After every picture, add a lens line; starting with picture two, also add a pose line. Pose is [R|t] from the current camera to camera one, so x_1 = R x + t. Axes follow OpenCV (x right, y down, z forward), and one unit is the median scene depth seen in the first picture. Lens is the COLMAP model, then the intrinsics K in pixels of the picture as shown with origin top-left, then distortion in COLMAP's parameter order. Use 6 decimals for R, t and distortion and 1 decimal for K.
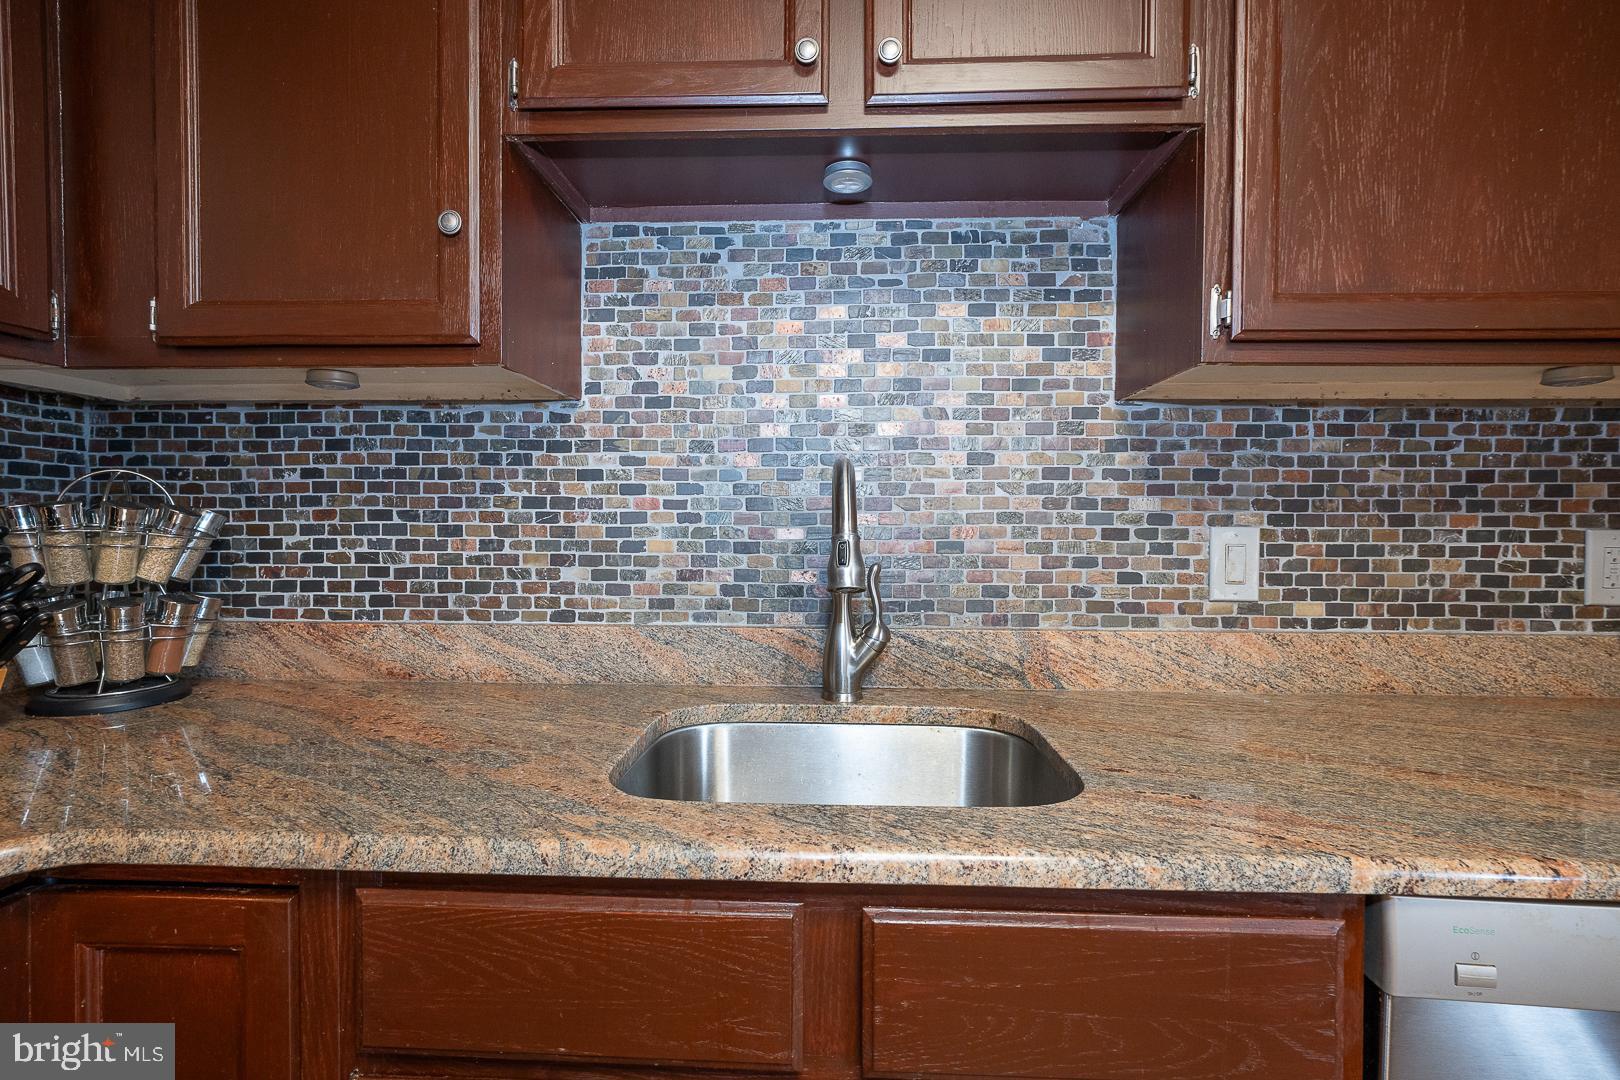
lens RADIAL K [[717.0, 0, 812.5], [0, 717.0, 535.9], [0, 0, 1]] dist [-0.004552, 0.000516]
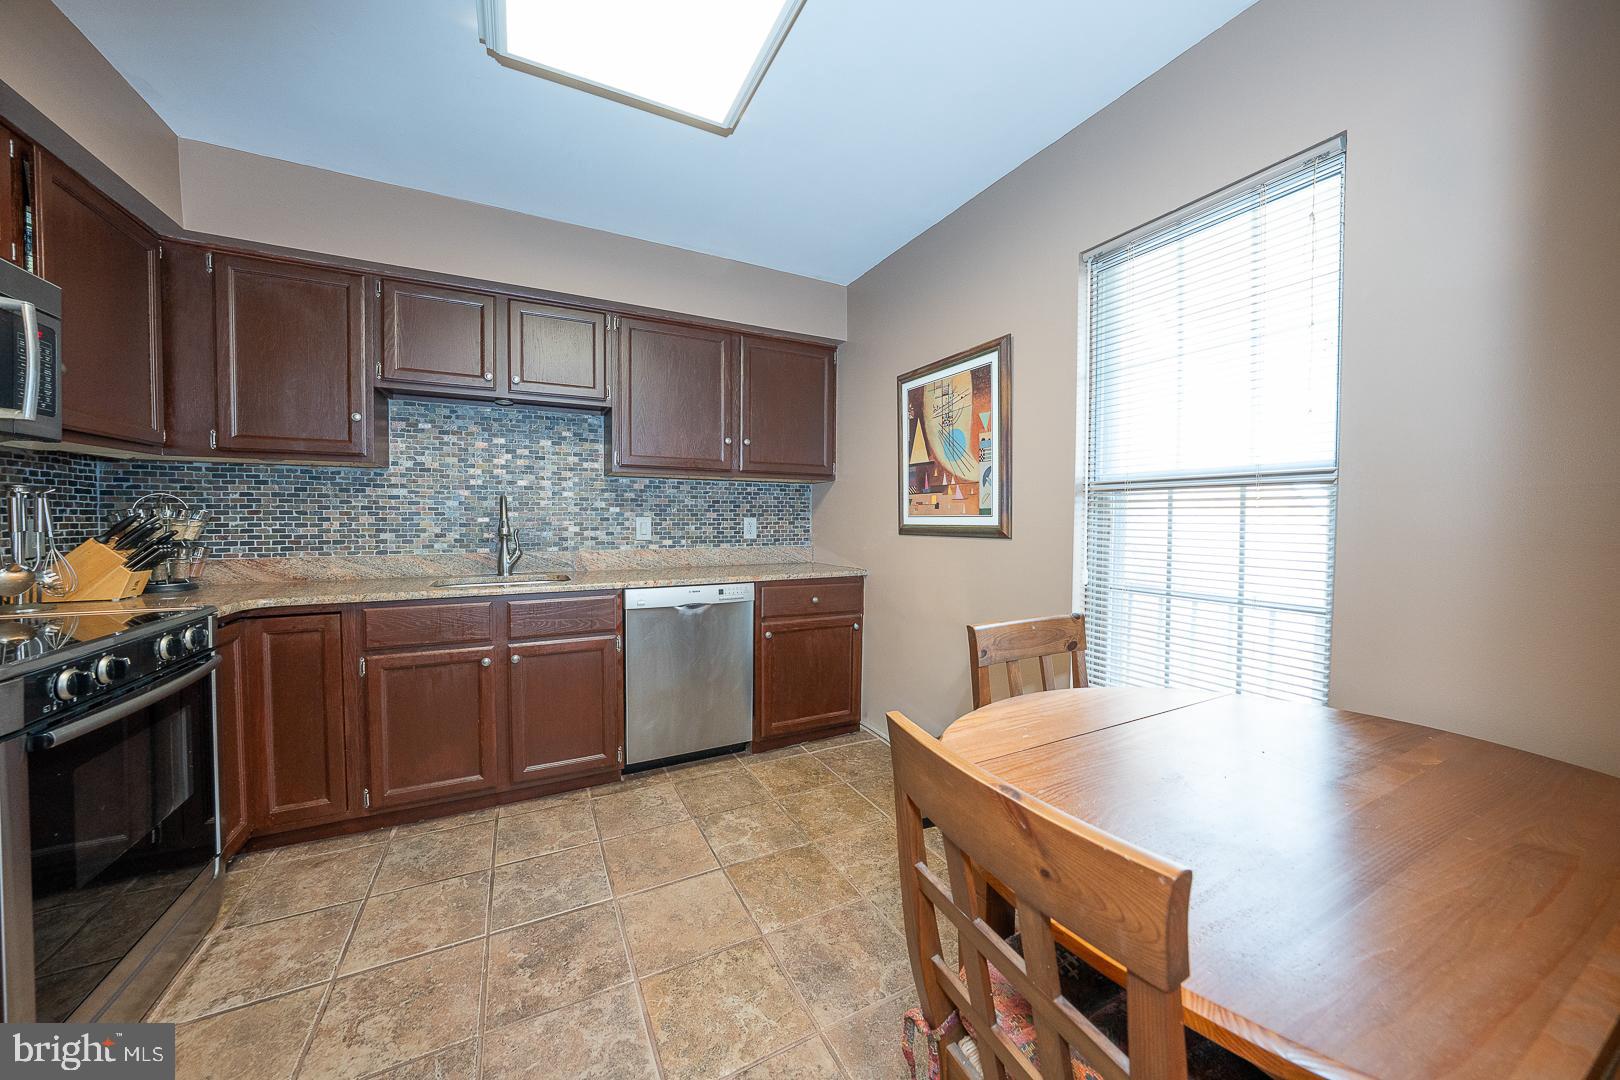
lens RADIAL K [[556.3, 0, 813.4], [0, 556.3, 534.9], [0, 0, 1]] dist [-0.031113, 0.006528]
pose [[0.862825, -0.017065, 0.505214, -0.006282], [0.009797, 0.999807, 0.017038, 0.031869], [-0.505407, -0.009751, 0.862826, -1.473247]]
